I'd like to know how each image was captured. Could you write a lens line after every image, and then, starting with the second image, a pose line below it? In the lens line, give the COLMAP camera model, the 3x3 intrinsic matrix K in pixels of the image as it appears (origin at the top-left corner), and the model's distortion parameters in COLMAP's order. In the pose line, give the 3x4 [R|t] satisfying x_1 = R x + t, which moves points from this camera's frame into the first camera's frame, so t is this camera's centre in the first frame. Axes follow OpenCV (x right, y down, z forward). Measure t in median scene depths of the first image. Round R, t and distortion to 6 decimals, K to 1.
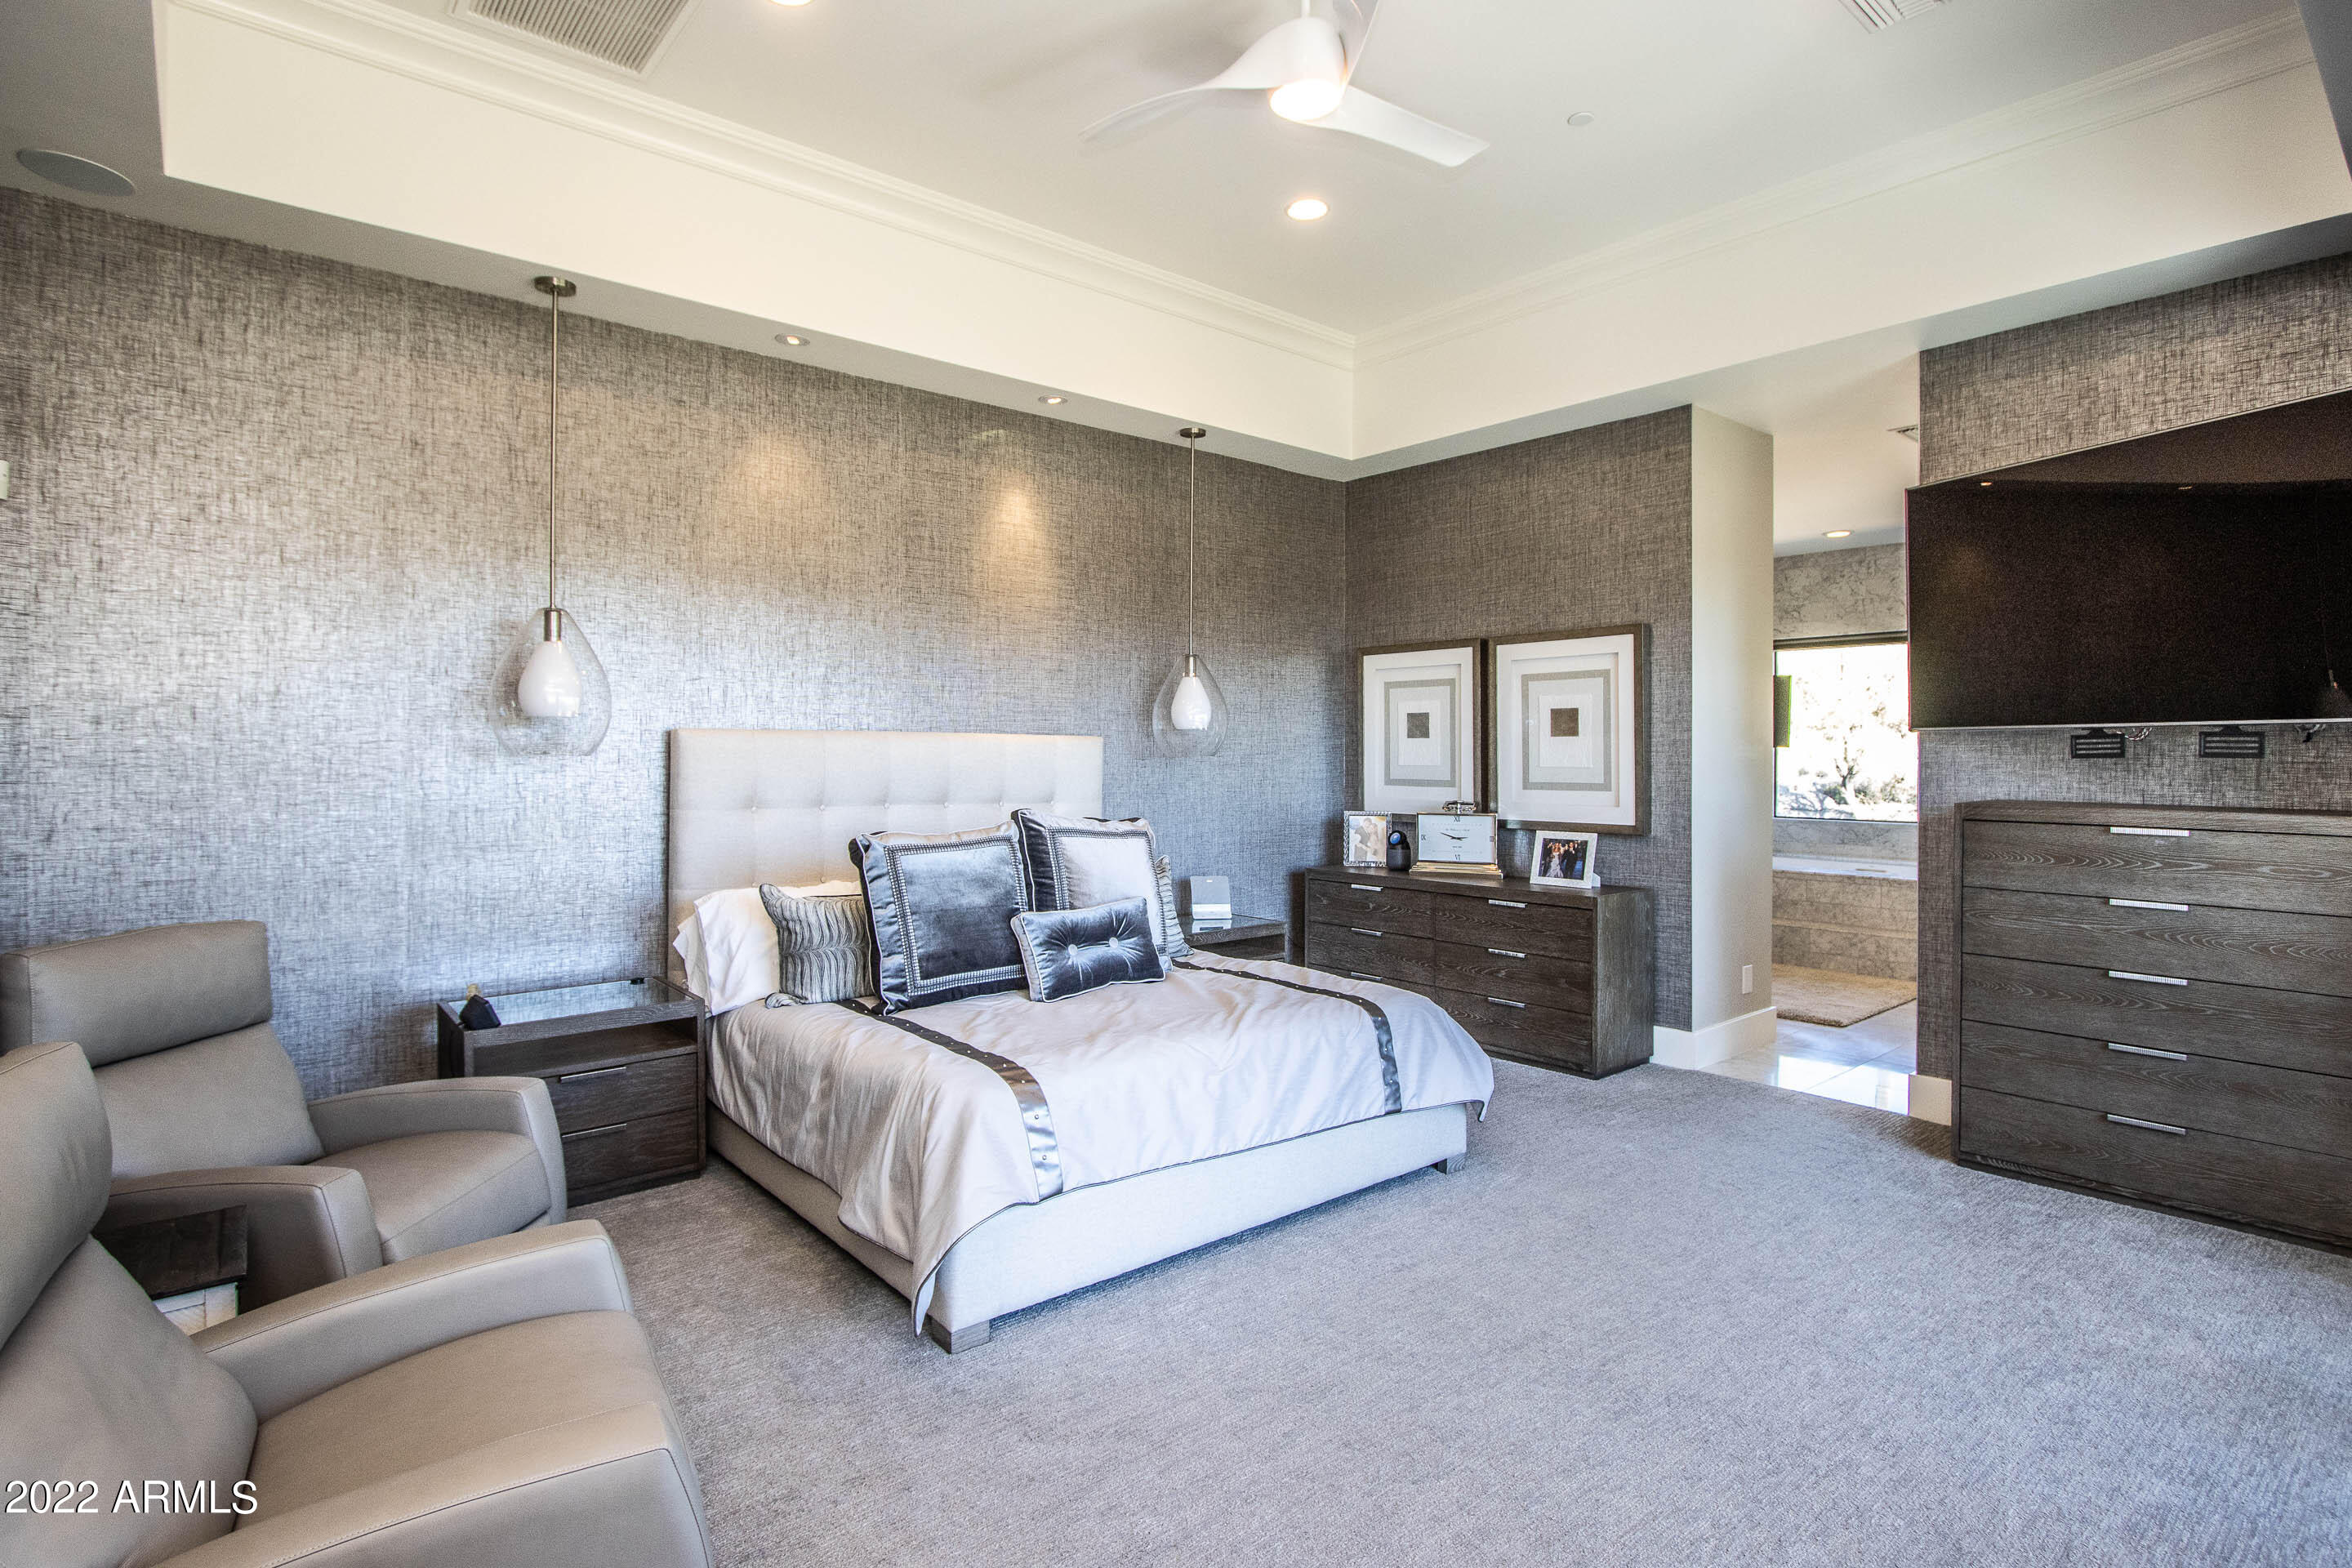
lens RADIAL K [[1129.0, 0, 1170.0], [0, 1129.0, 781.3], [0, 0, 1]] dist [-0.015918, 0.000542]
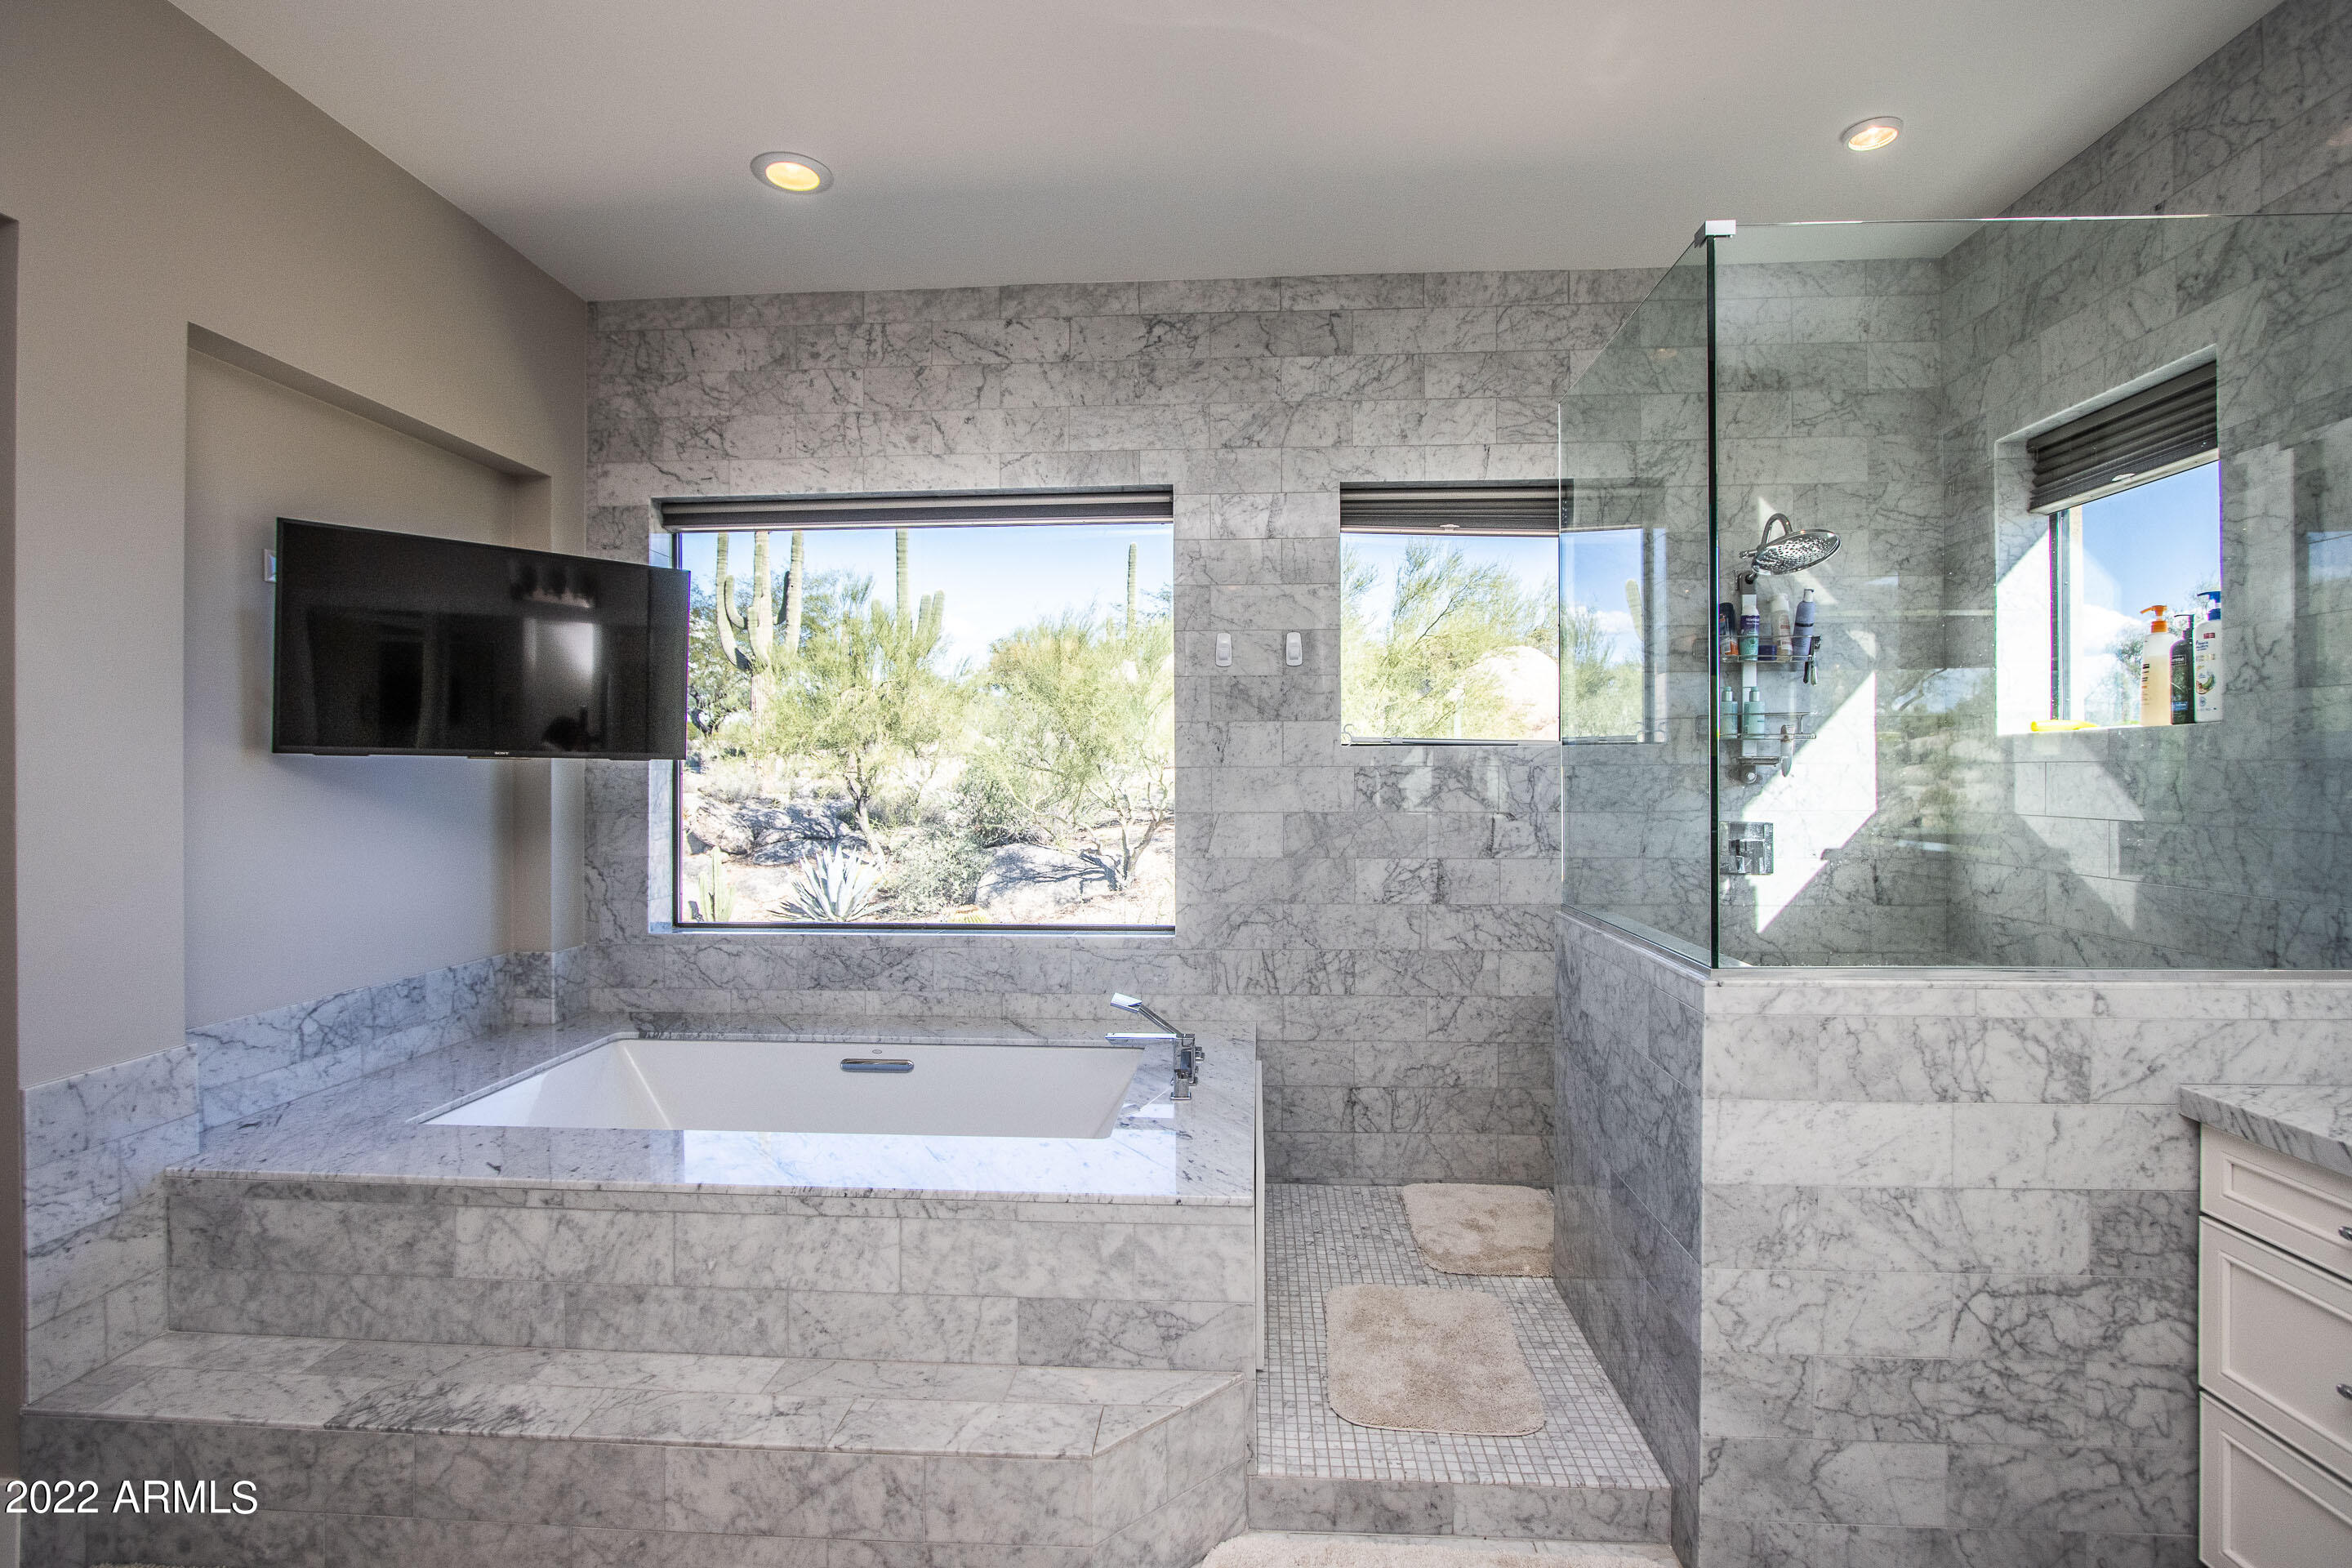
lens RADIAL K [[1129.0, 0, 1170.0], [0, 1129.0, 781.3], [0, 0, 1]] dist [-0.015918, 0.000542]
pose [[0.693844, 0.003424, 0.720117, 0.390012], [0.007556, 0.999899, -0.012034, -0.016347], [-0.720085, 0.013791, 0.693749, 0.615861]]
